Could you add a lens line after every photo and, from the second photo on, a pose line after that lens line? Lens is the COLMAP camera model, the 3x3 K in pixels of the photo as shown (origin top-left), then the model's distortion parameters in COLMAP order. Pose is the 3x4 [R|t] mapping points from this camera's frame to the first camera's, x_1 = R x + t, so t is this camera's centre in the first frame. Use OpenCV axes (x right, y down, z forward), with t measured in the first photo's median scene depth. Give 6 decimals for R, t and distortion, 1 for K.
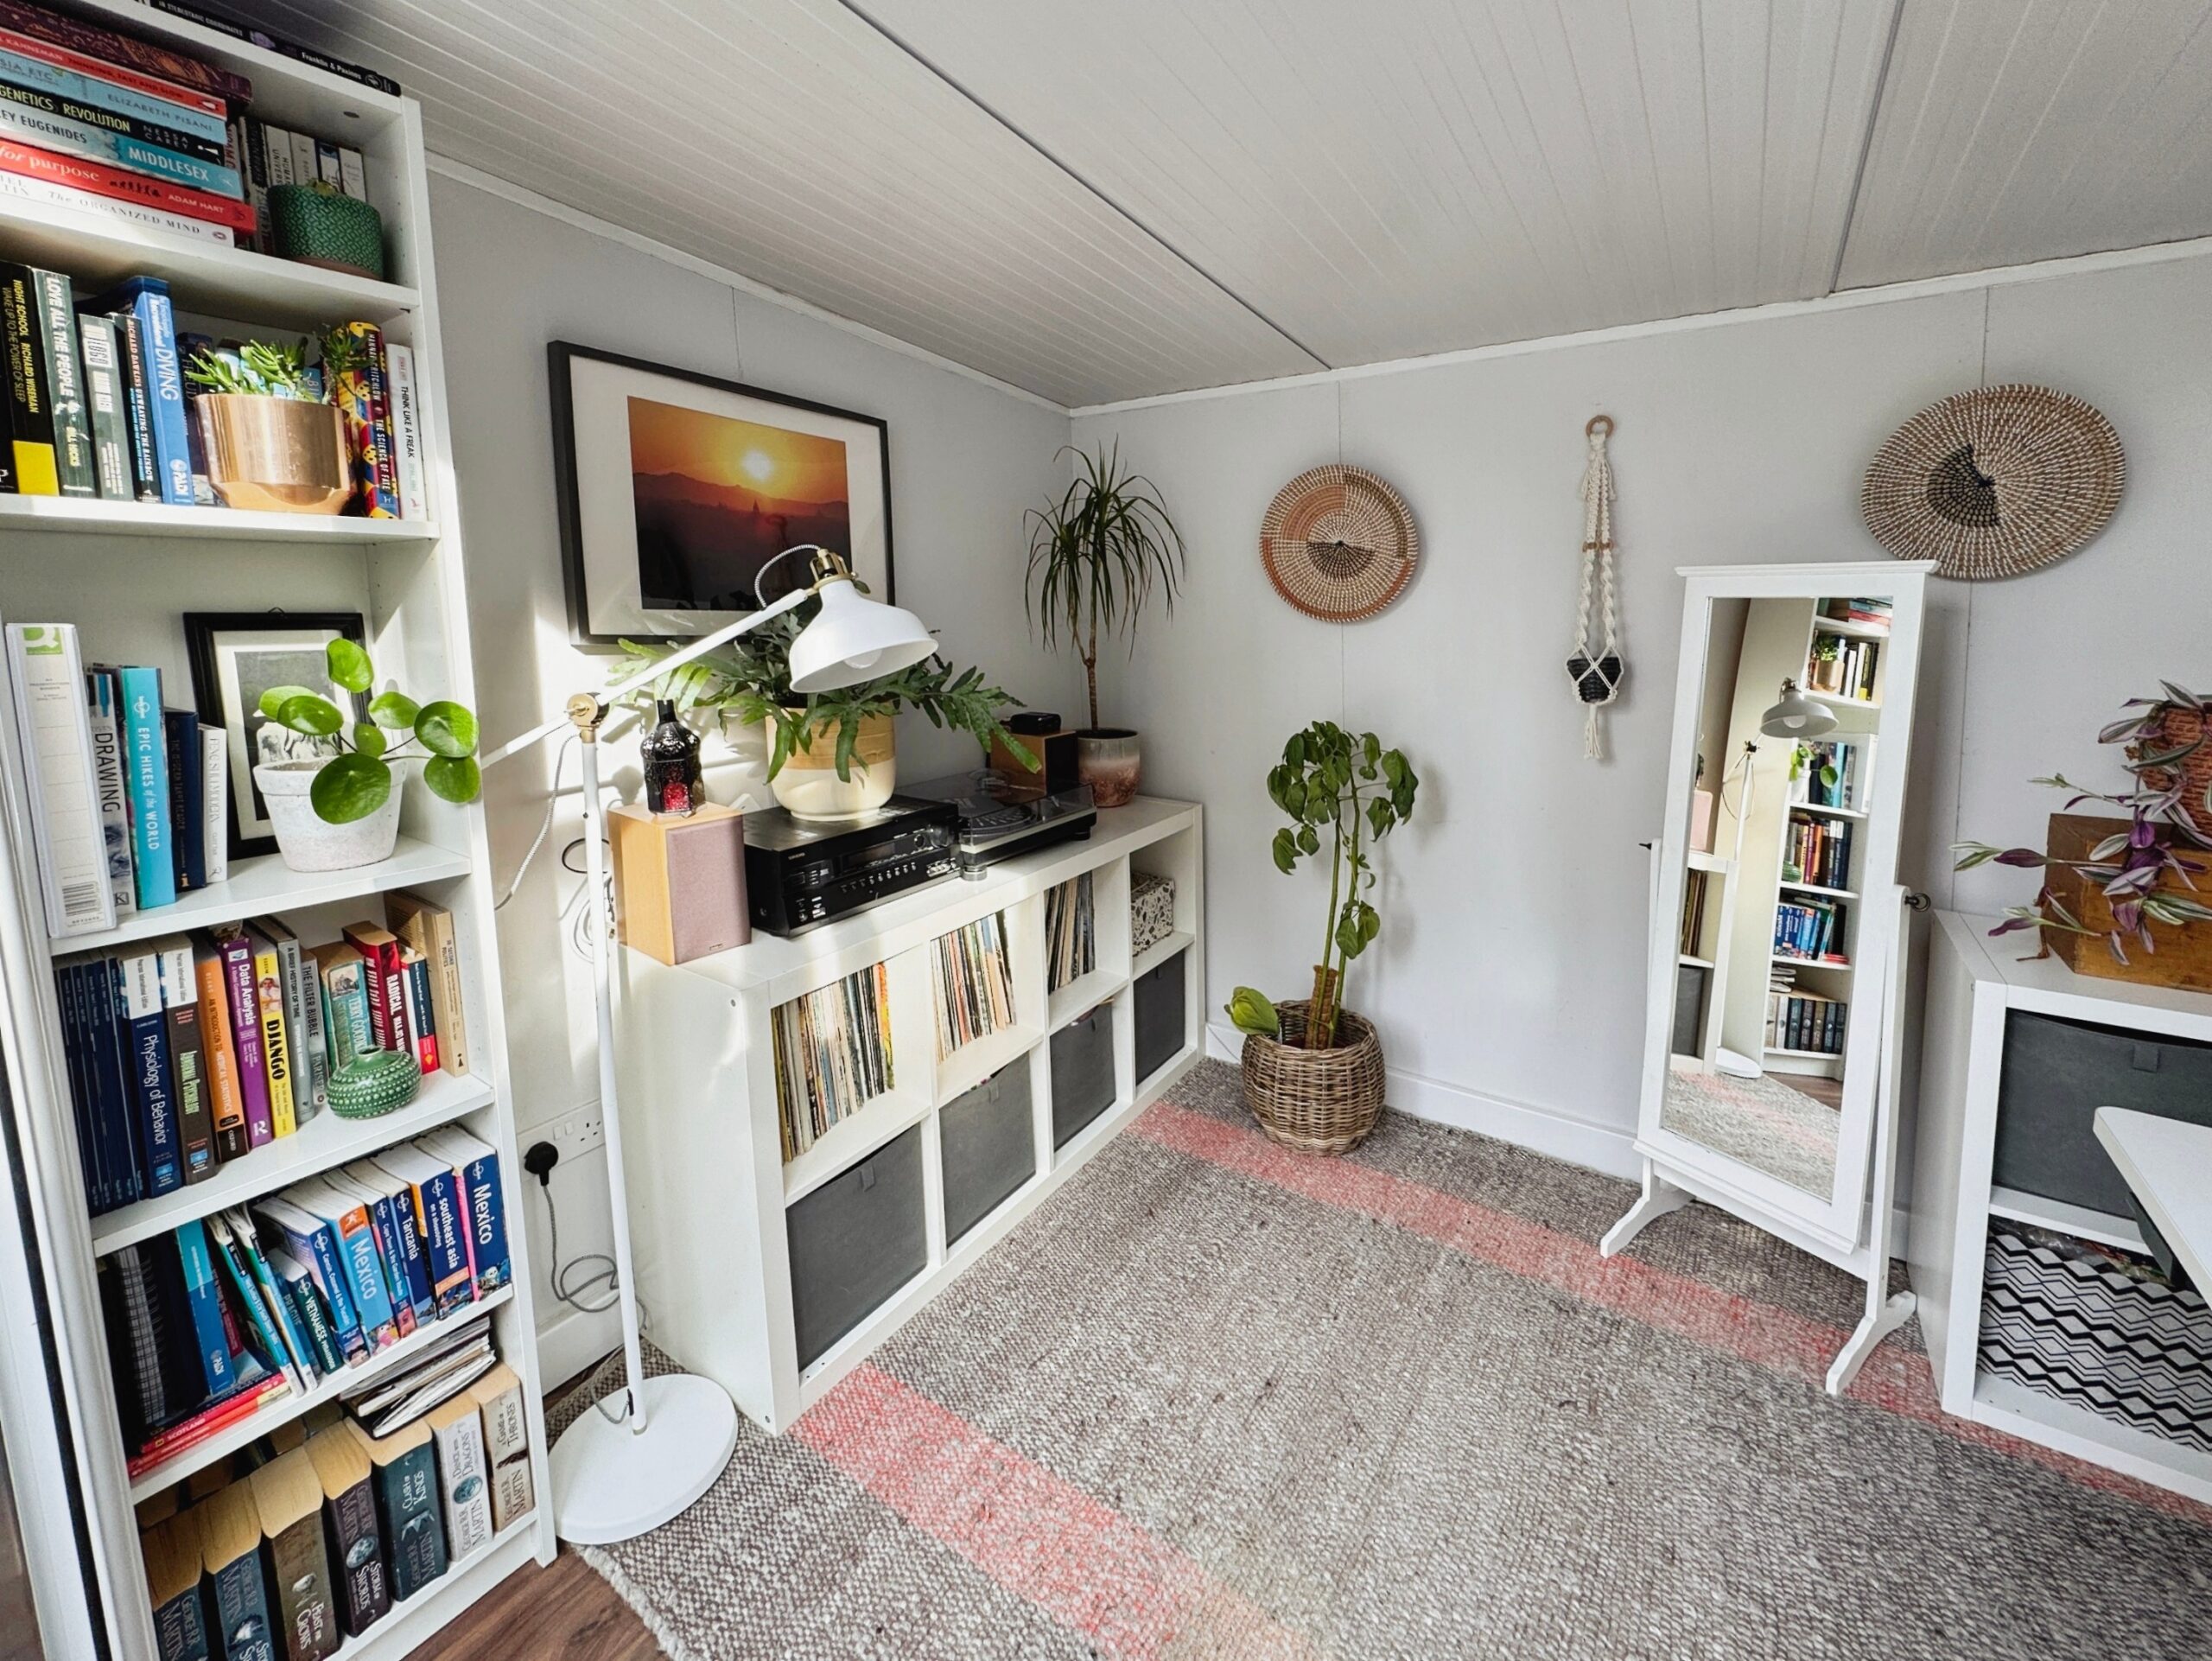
lens RADIAL K [[911.2, 0, 1118.3], [0, 911.2, 770.5], [0, 0, 1]] dist [0.000146, 0.000040]
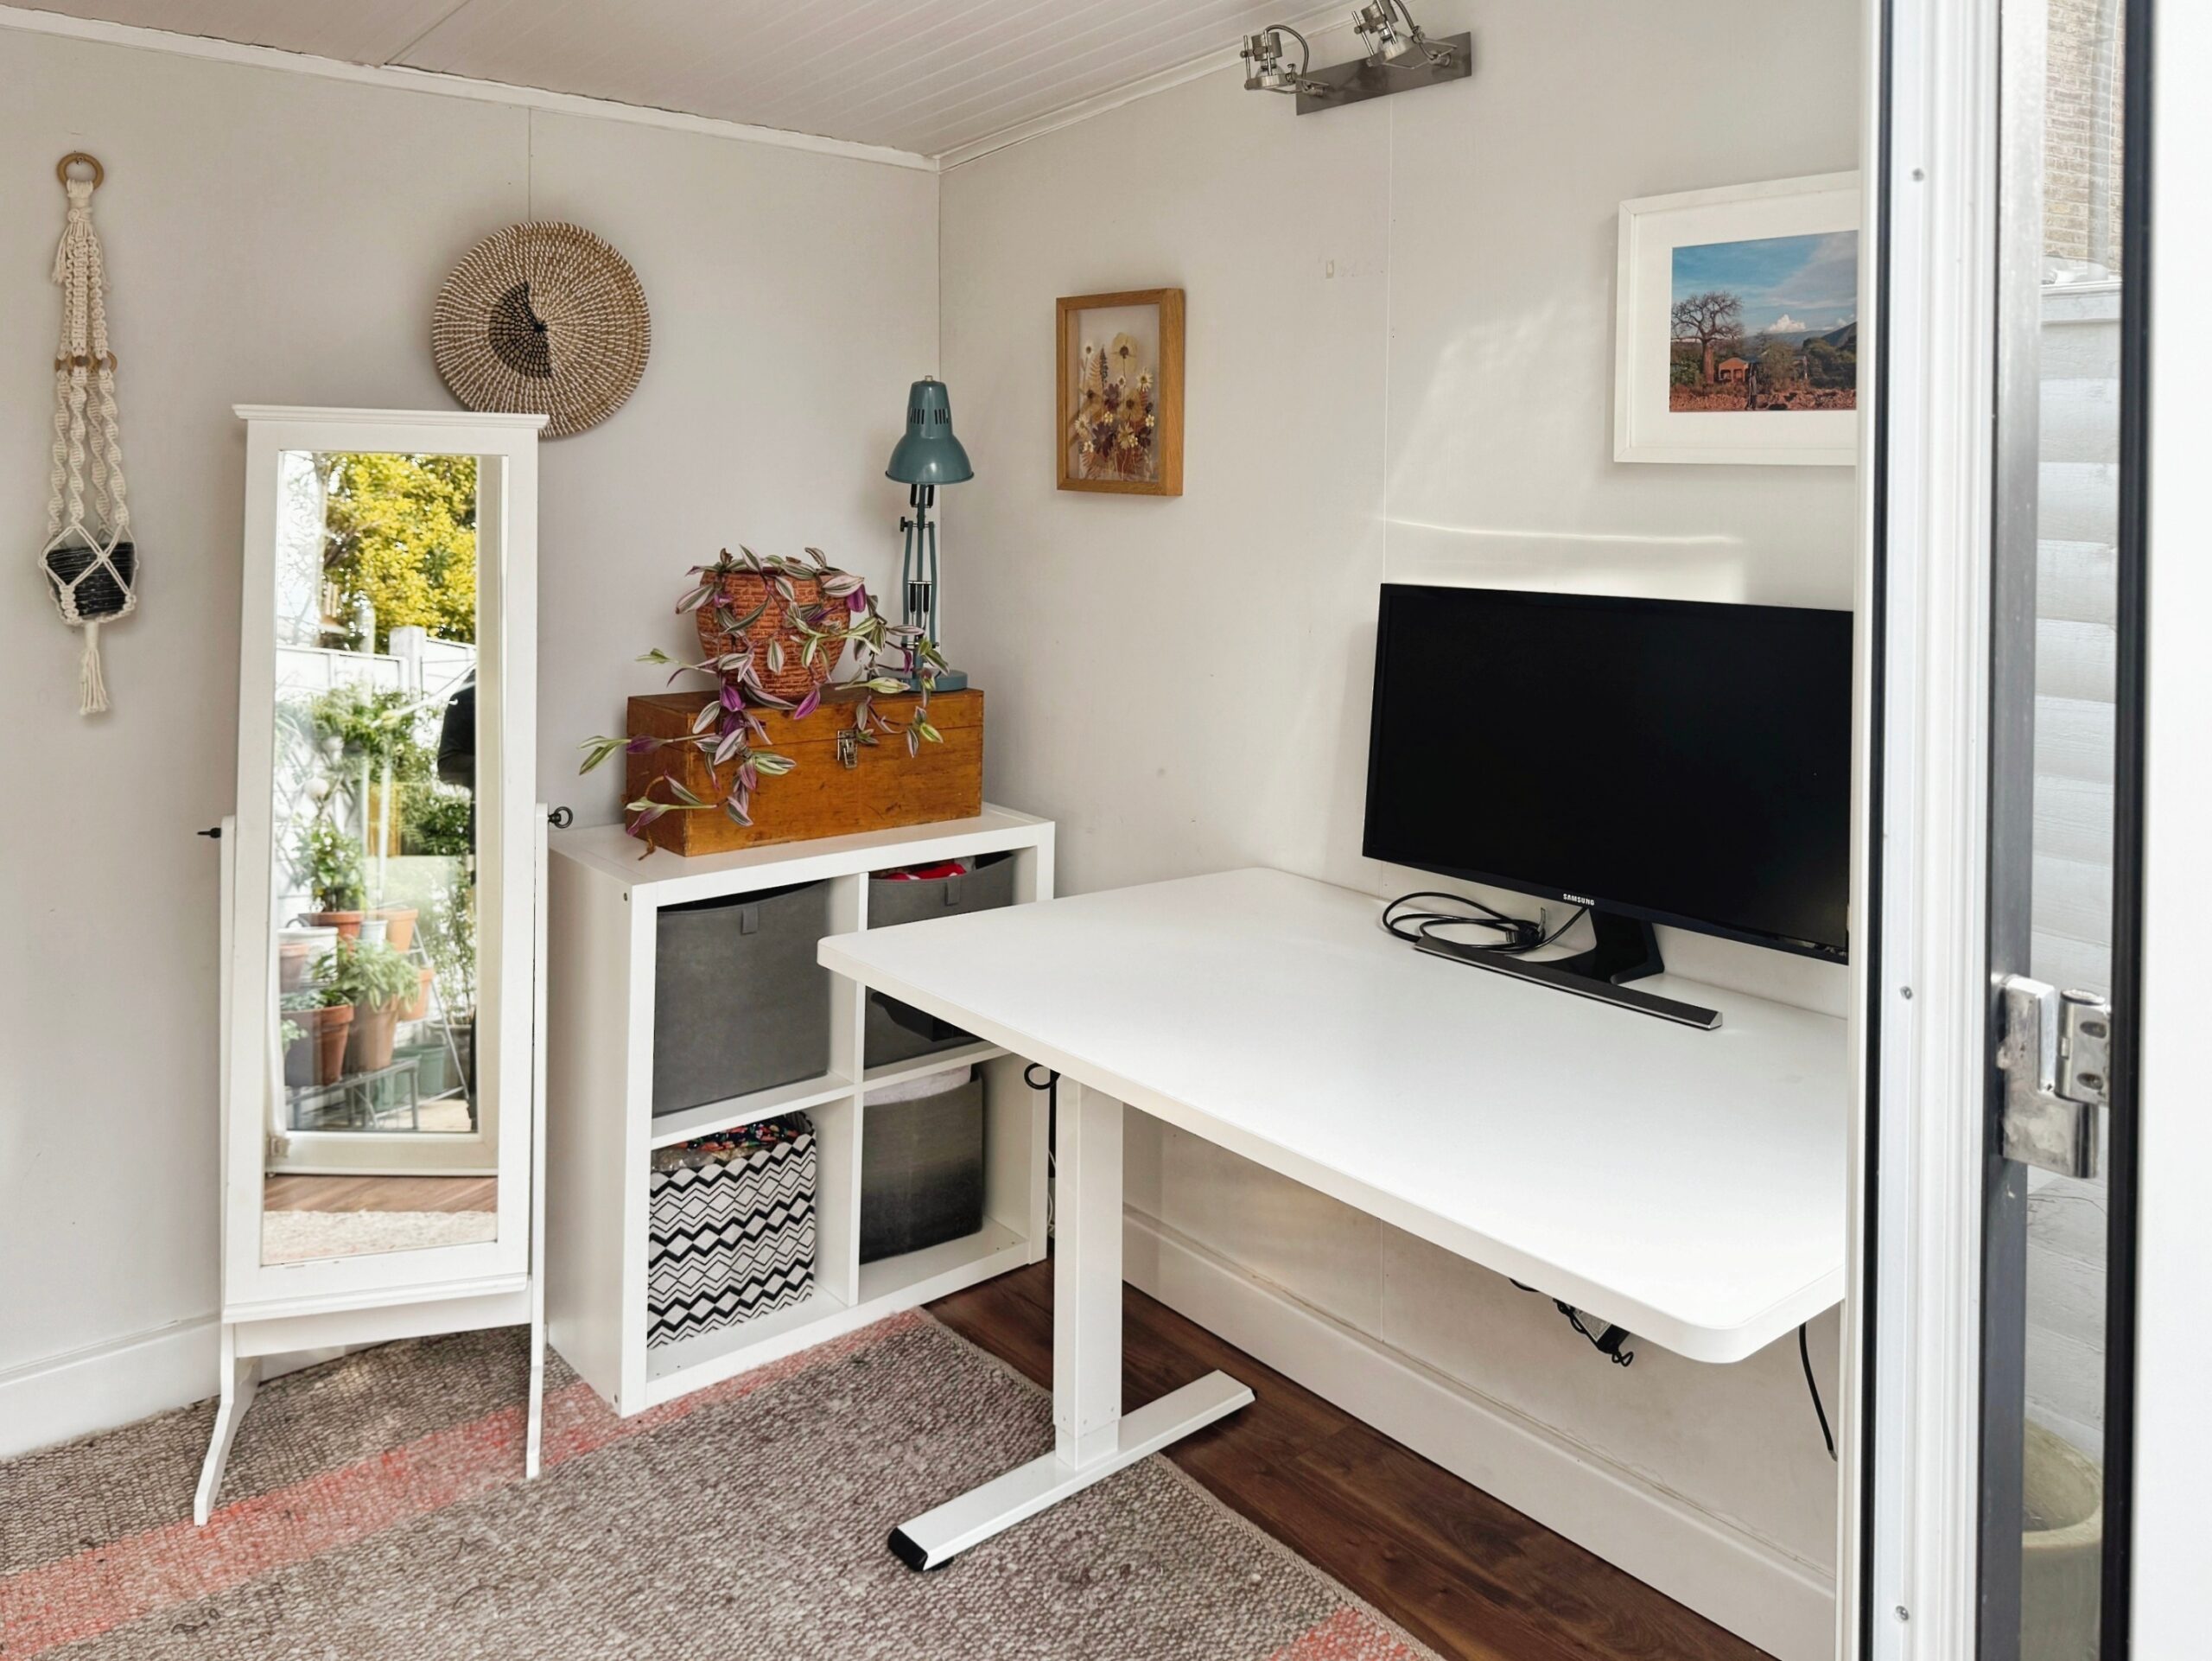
lens RADIAL K [[1590.4, 0, 1113.1], [0, 1590.4, 747.9], [0, 0, 1]] dist [0.089076, -0.119716]
pose [[0.292409, -0.151547, 0.944209, -0.354470], [0.154303, 0.981902, 0.109811, -0.004223], [-0.943762, 0.113584, 0.310501, 0.042142]]
